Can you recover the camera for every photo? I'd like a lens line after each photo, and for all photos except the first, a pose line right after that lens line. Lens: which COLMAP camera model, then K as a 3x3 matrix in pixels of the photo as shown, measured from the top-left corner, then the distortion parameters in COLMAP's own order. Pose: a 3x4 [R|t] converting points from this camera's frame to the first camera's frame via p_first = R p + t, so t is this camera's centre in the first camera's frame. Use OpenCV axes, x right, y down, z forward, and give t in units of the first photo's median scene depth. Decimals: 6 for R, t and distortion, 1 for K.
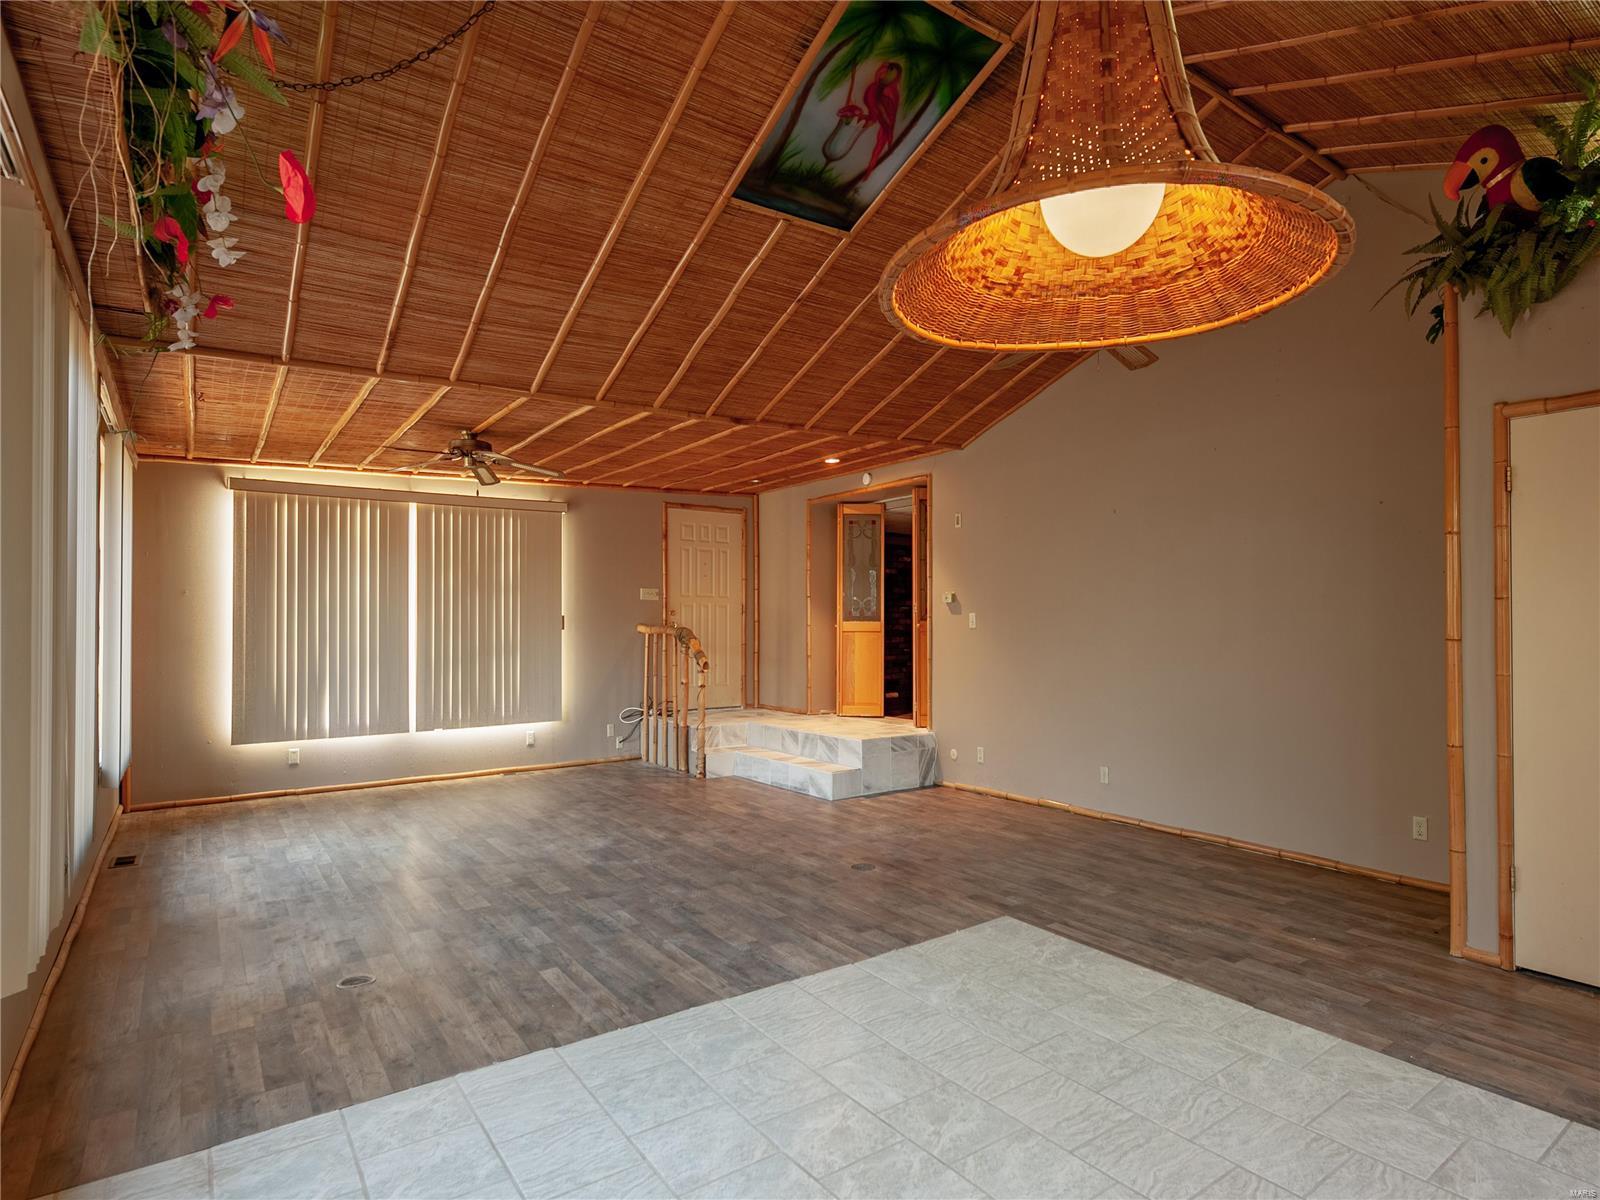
lens RADIAL K [[870.4, 0, 841.2], [0, 870.4, 619.1], [0, 0, 1]] dist [0.008516, -0.001531]
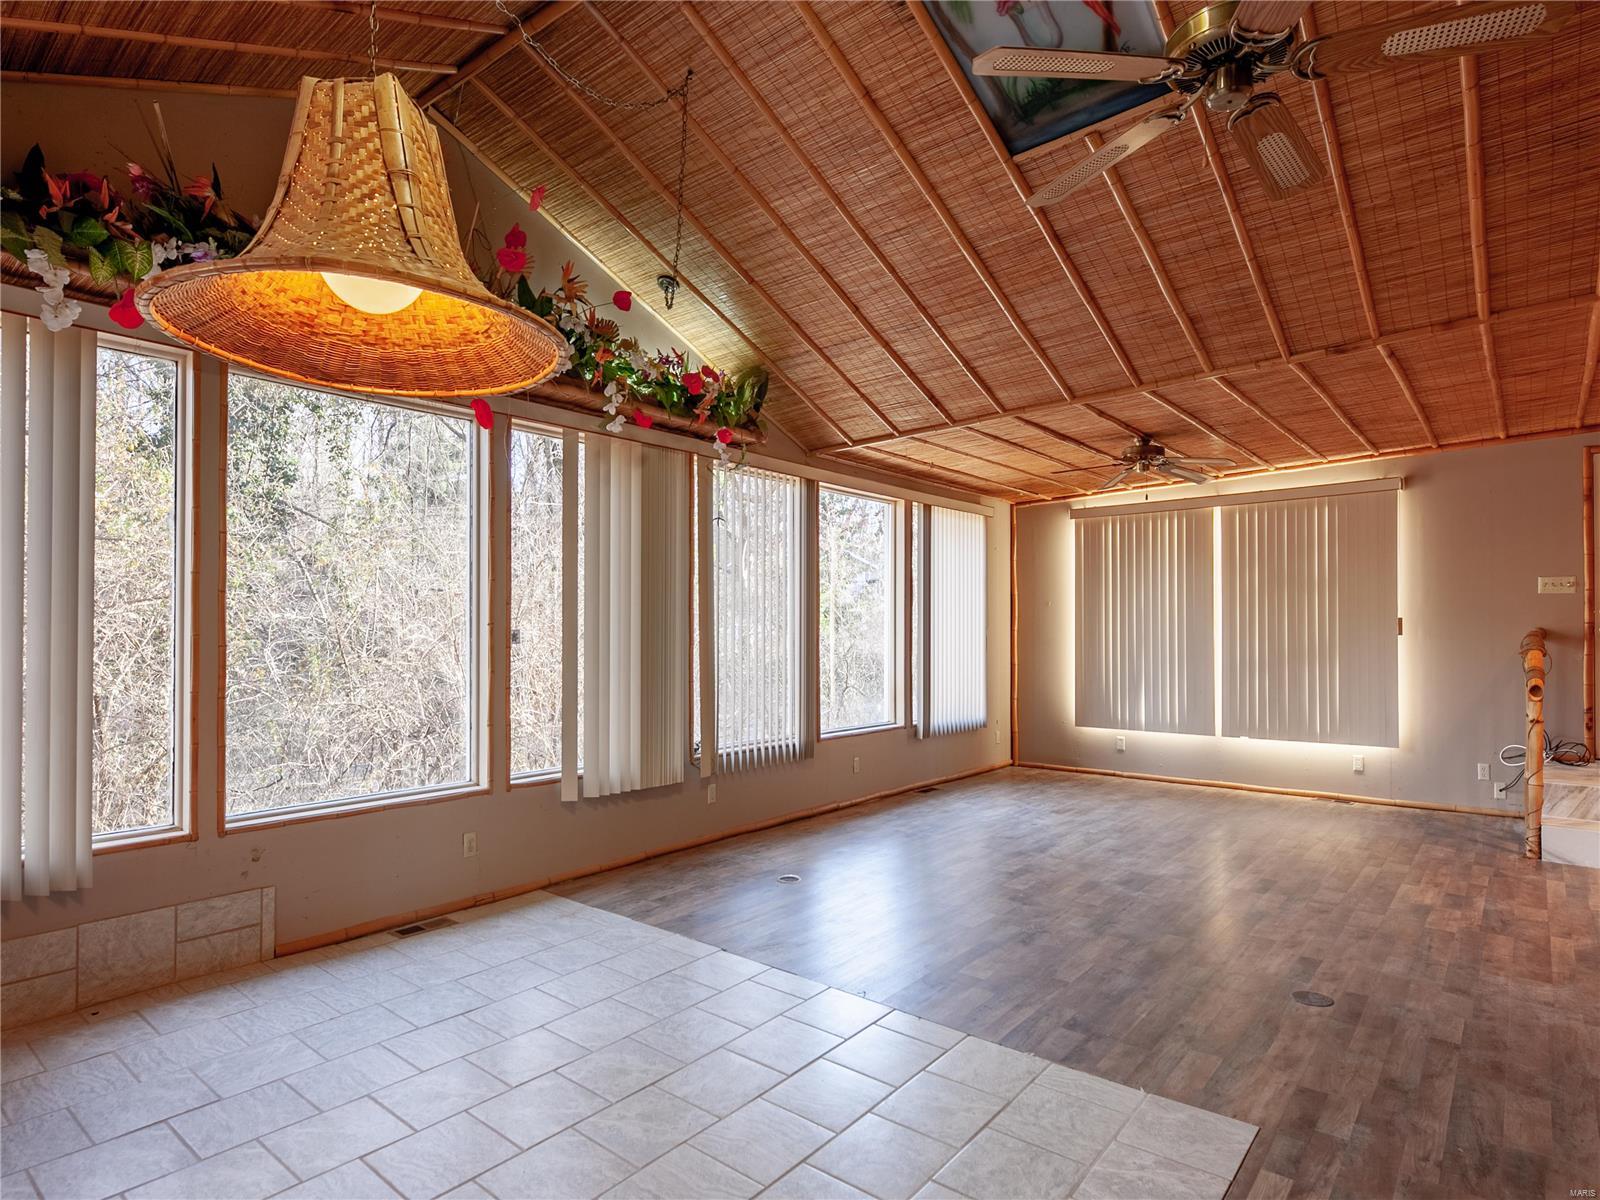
lens RADIAL K [[870.4, 0, 798.1], [0, 870.4, 611.6], [0, 0, 1]] dist [0.008516, -0.001531]
pose [[0.243033, -0.016485, -0.969878, 0.527603], [0.006102, 0.999862, -0.015465, -0.000798], [0.969999, -0.002159, 0.243100, 0.422070]]
